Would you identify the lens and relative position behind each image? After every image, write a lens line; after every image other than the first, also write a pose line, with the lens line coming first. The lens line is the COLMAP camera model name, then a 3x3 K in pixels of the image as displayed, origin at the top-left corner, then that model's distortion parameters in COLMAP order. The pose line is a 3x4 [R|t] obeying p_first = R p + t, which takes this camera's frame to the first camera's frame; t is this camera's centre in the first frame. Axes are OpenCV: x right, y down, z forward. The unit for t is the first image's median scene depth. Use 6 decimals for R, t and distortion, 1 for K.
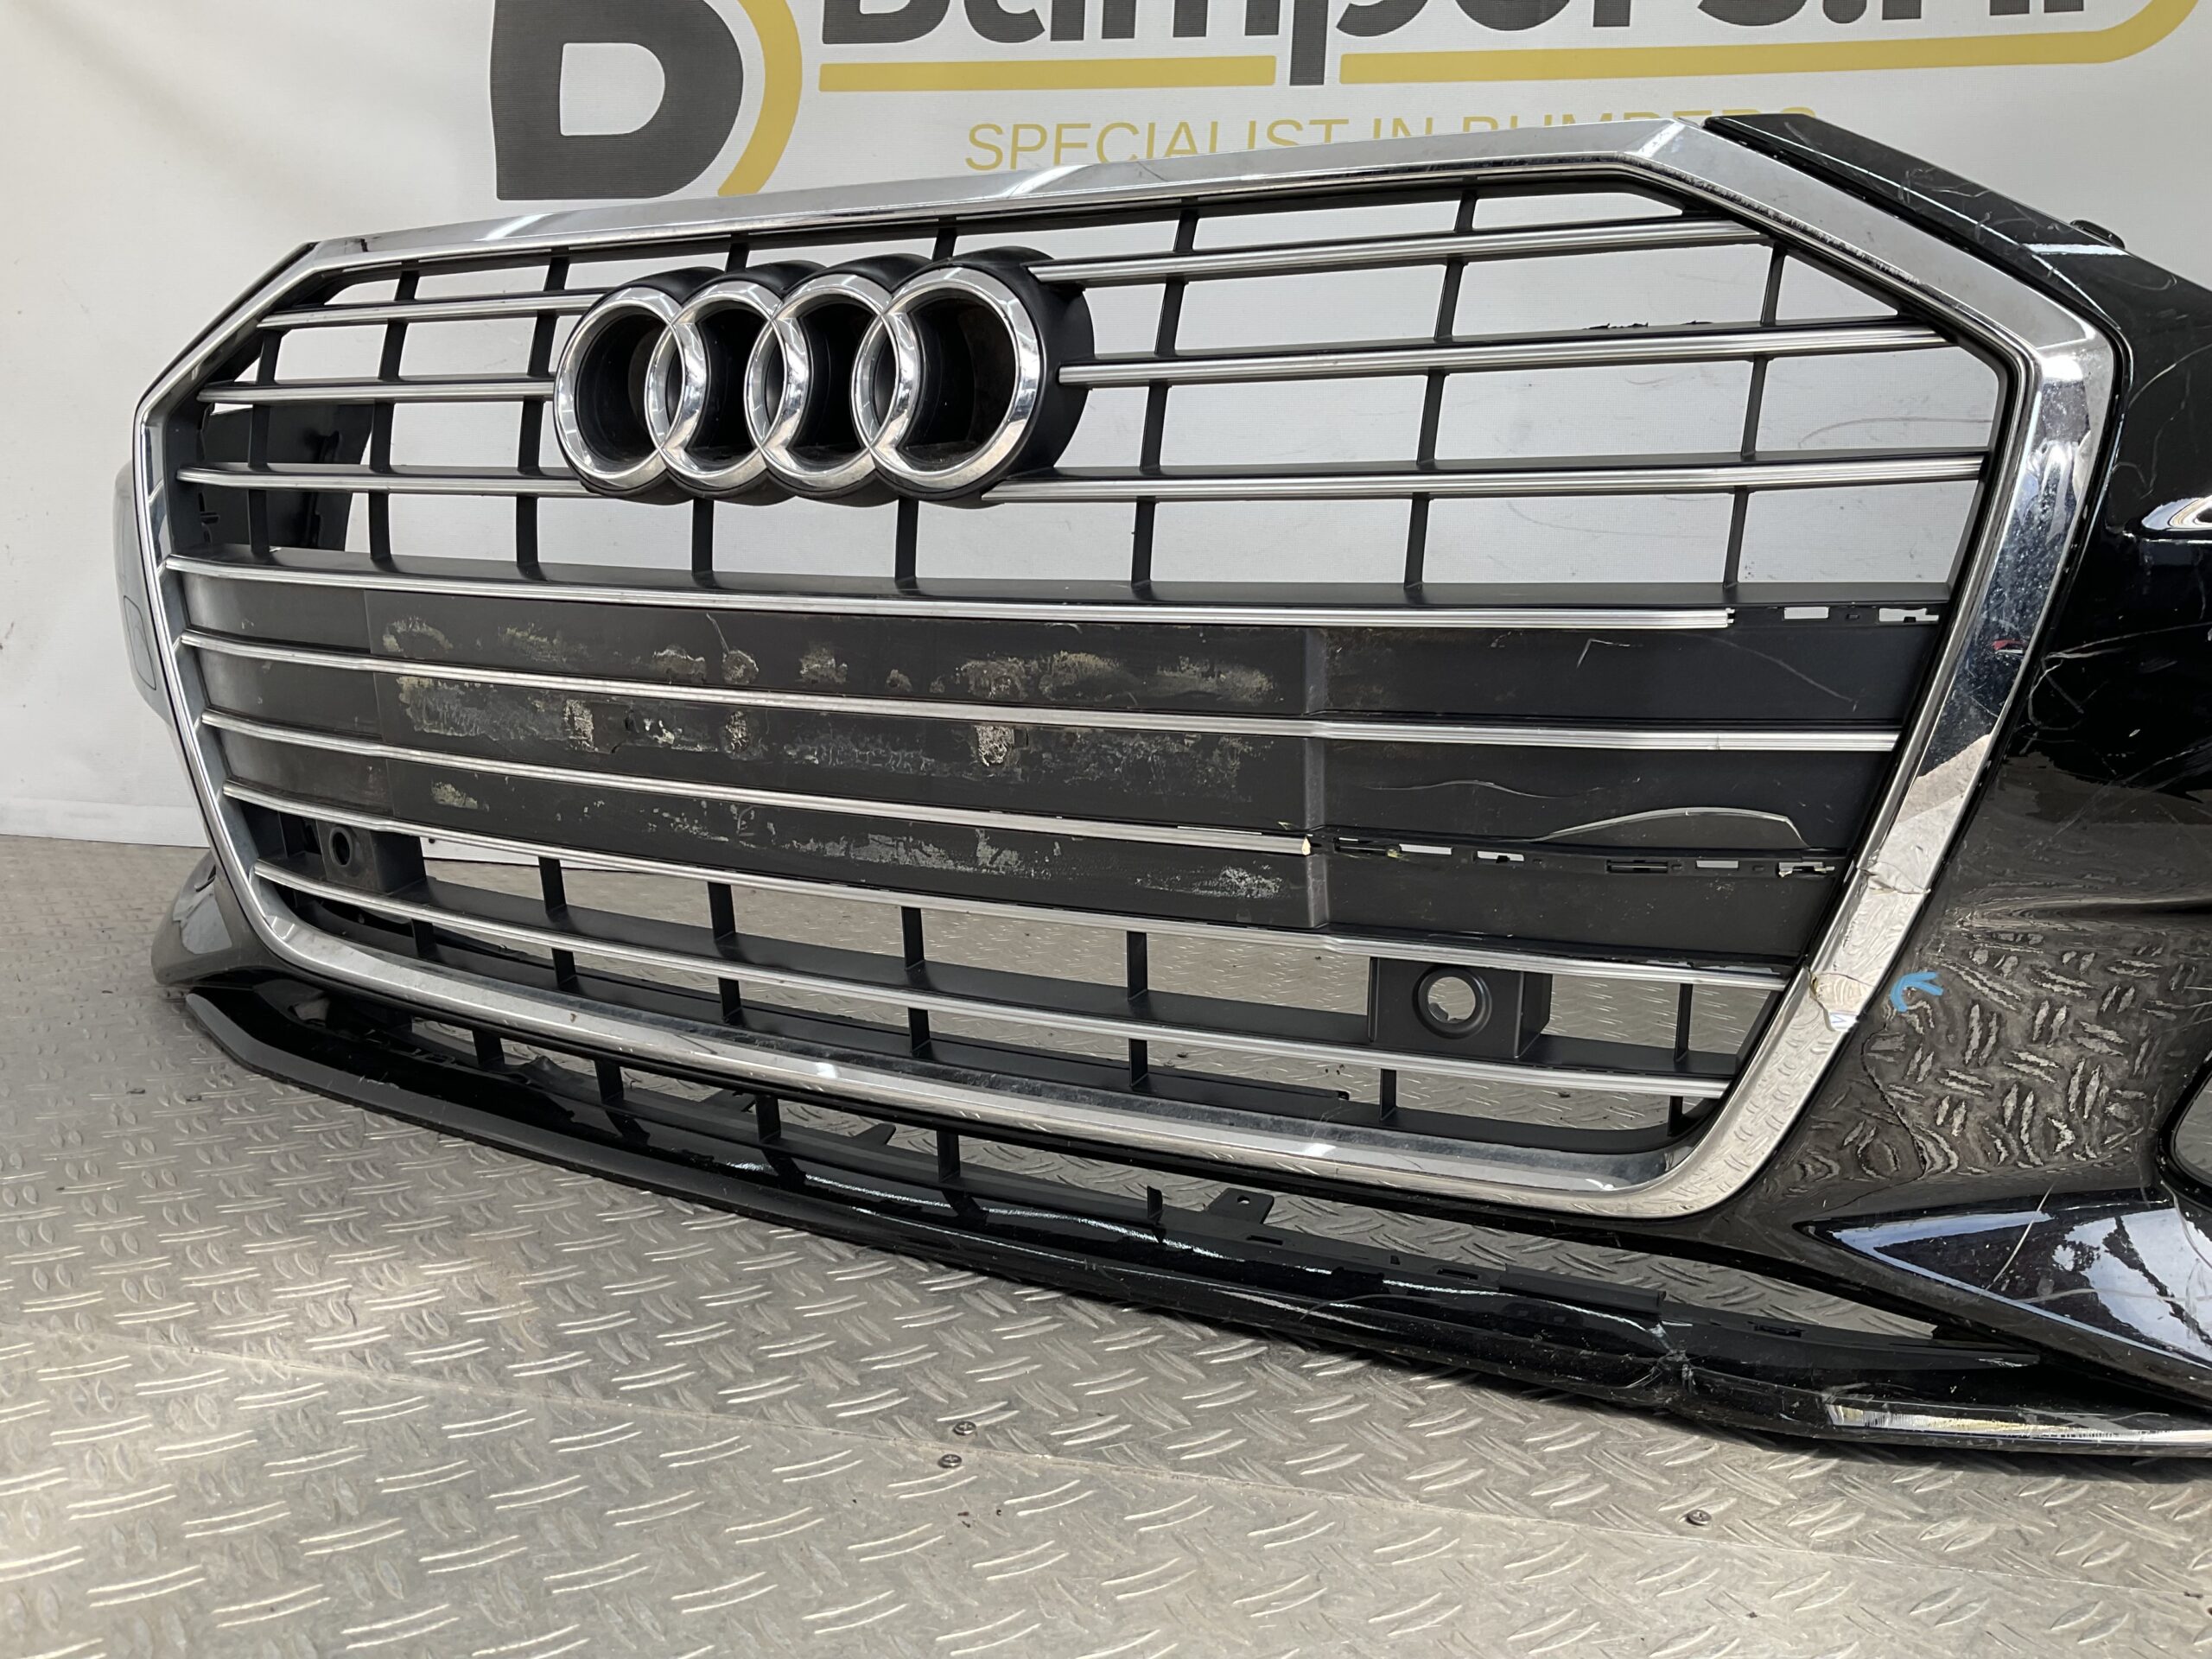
lens RADIAL K [[1826.7, 0, 1110.7], [0, 1826.7, 828.1], [0, 0, 1]] dist [0.102973, -0.224210]
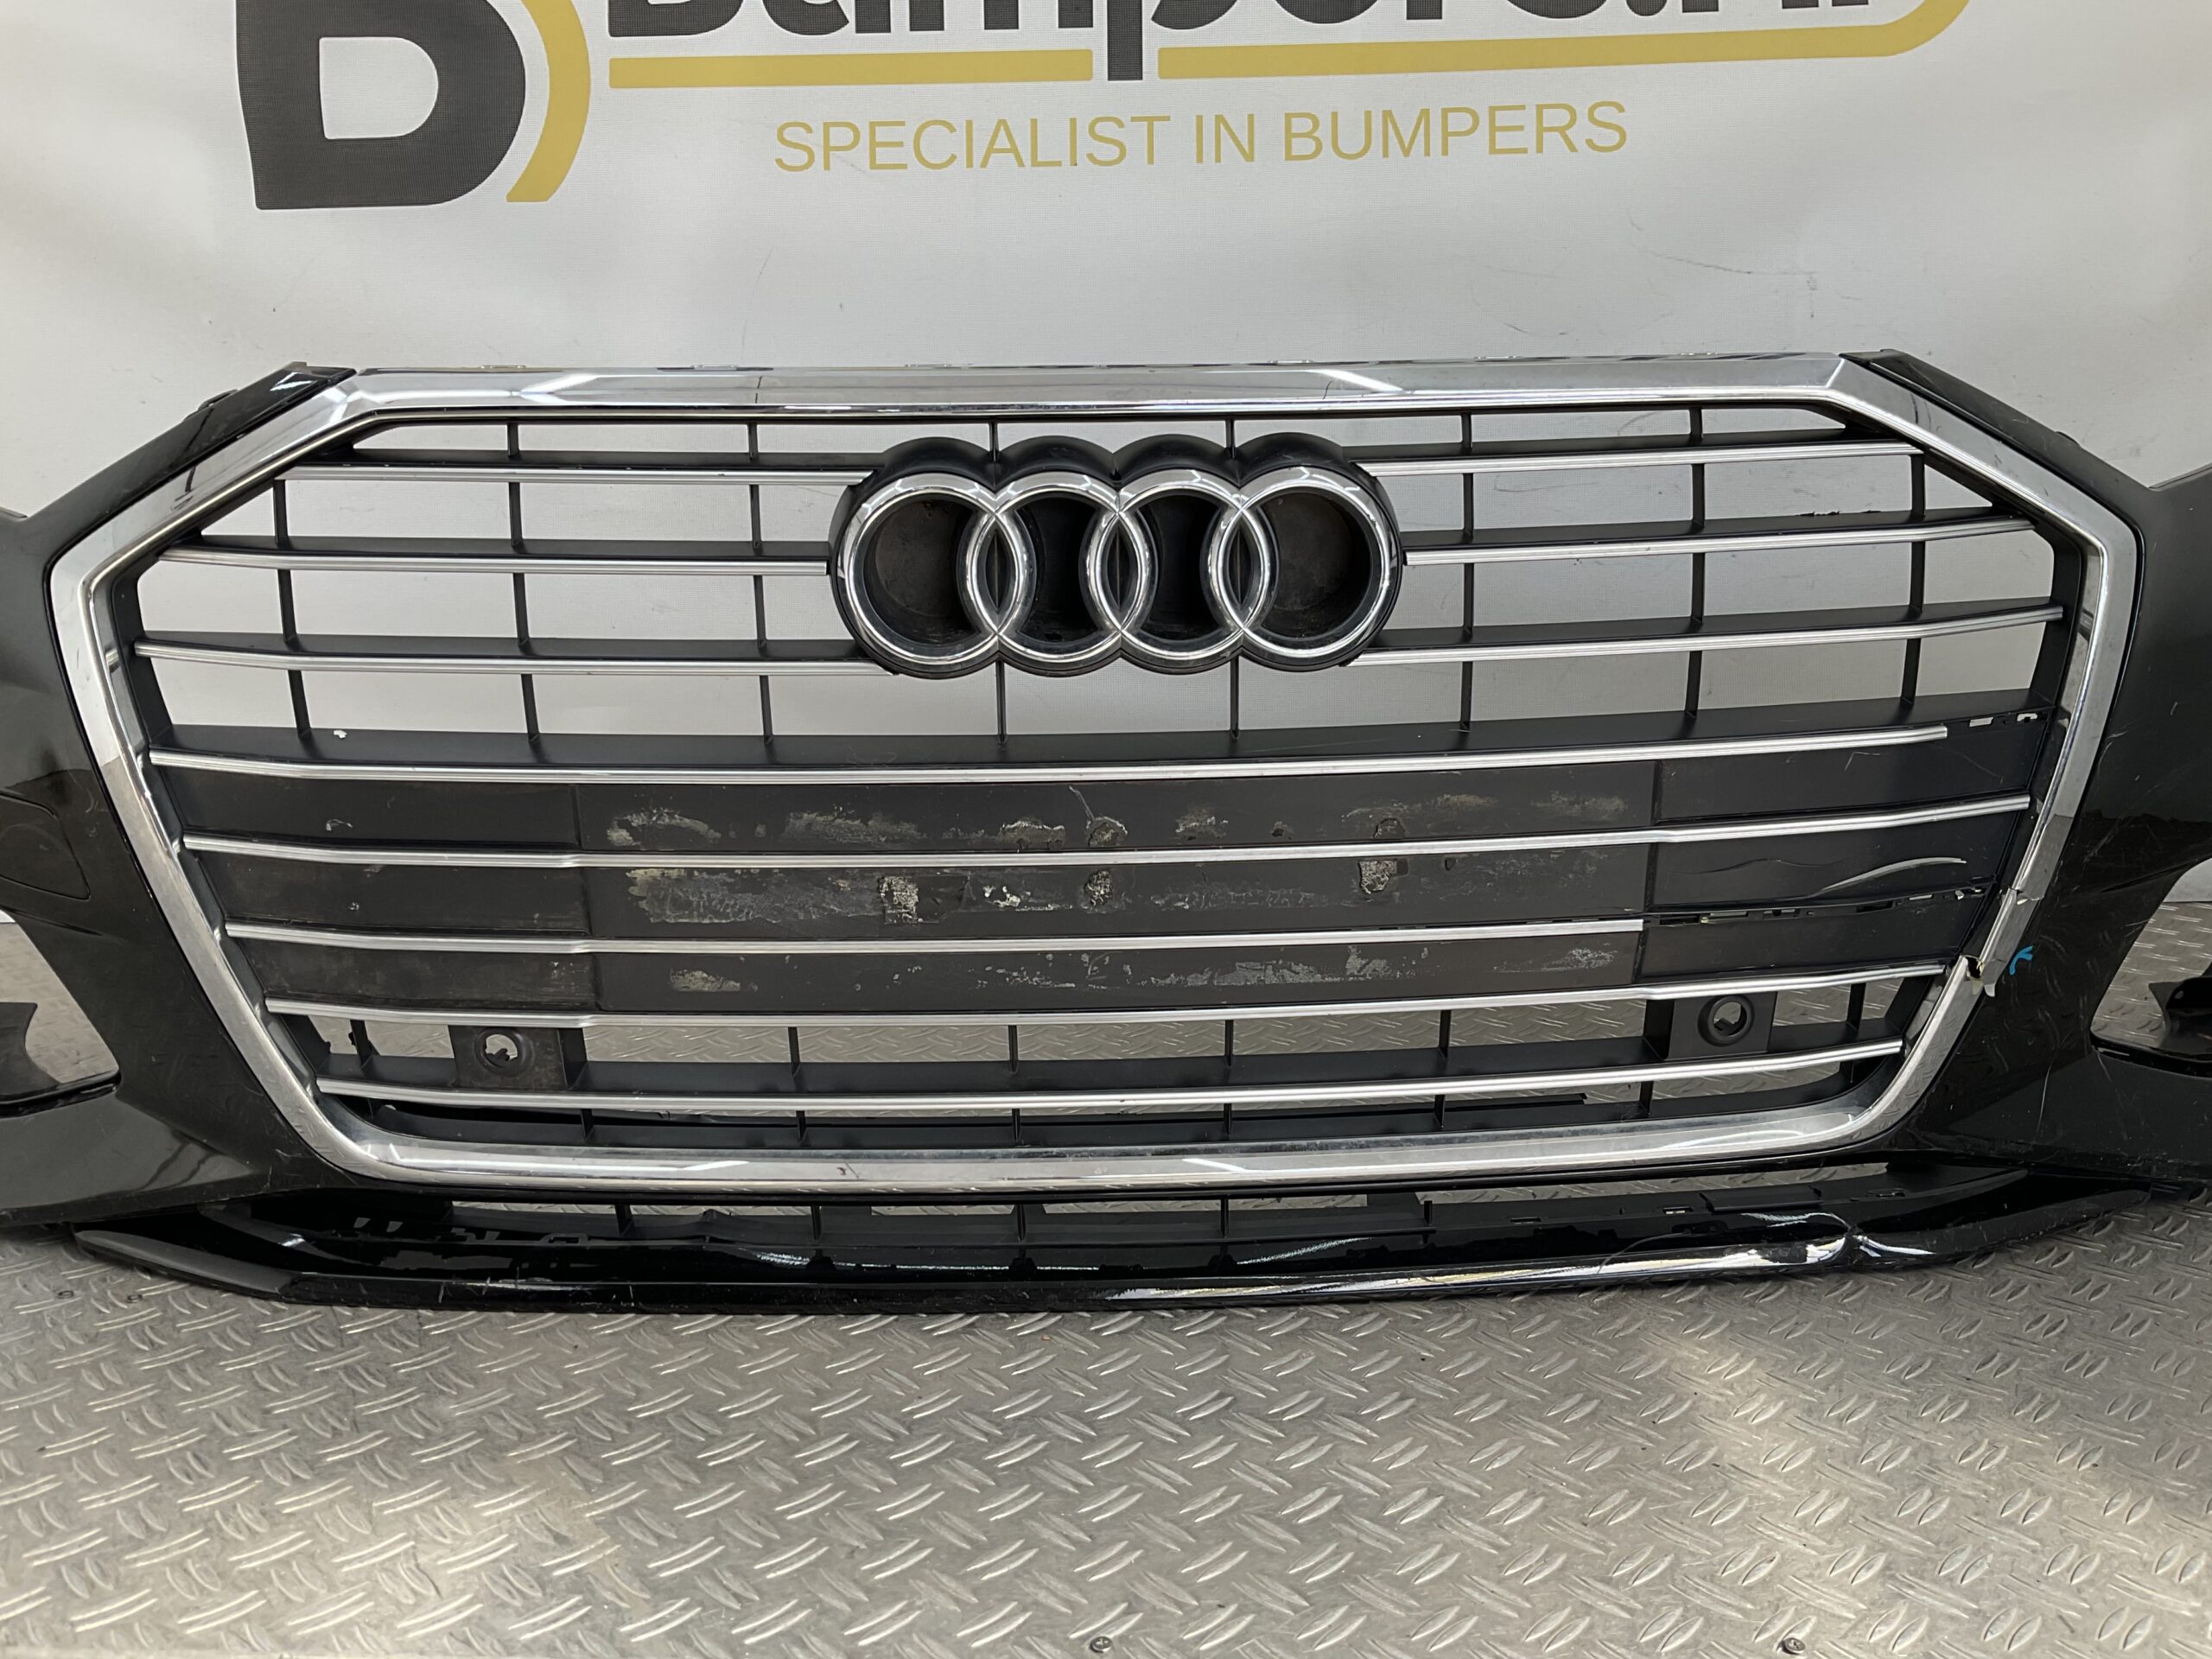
lens RADIAL K [[1826.7, 0, 1110.7], [0, 1826.7, 828.1], [0, 0, 1]] dist [0.102973, -0.224210]
pose [[0.986553, -0.075506, 0.144958, -0.171170], [0.065273, 0.995112, 0.074104, -0.183079], [-0.149844, -0.063645, 0.986659, 0.012976]]
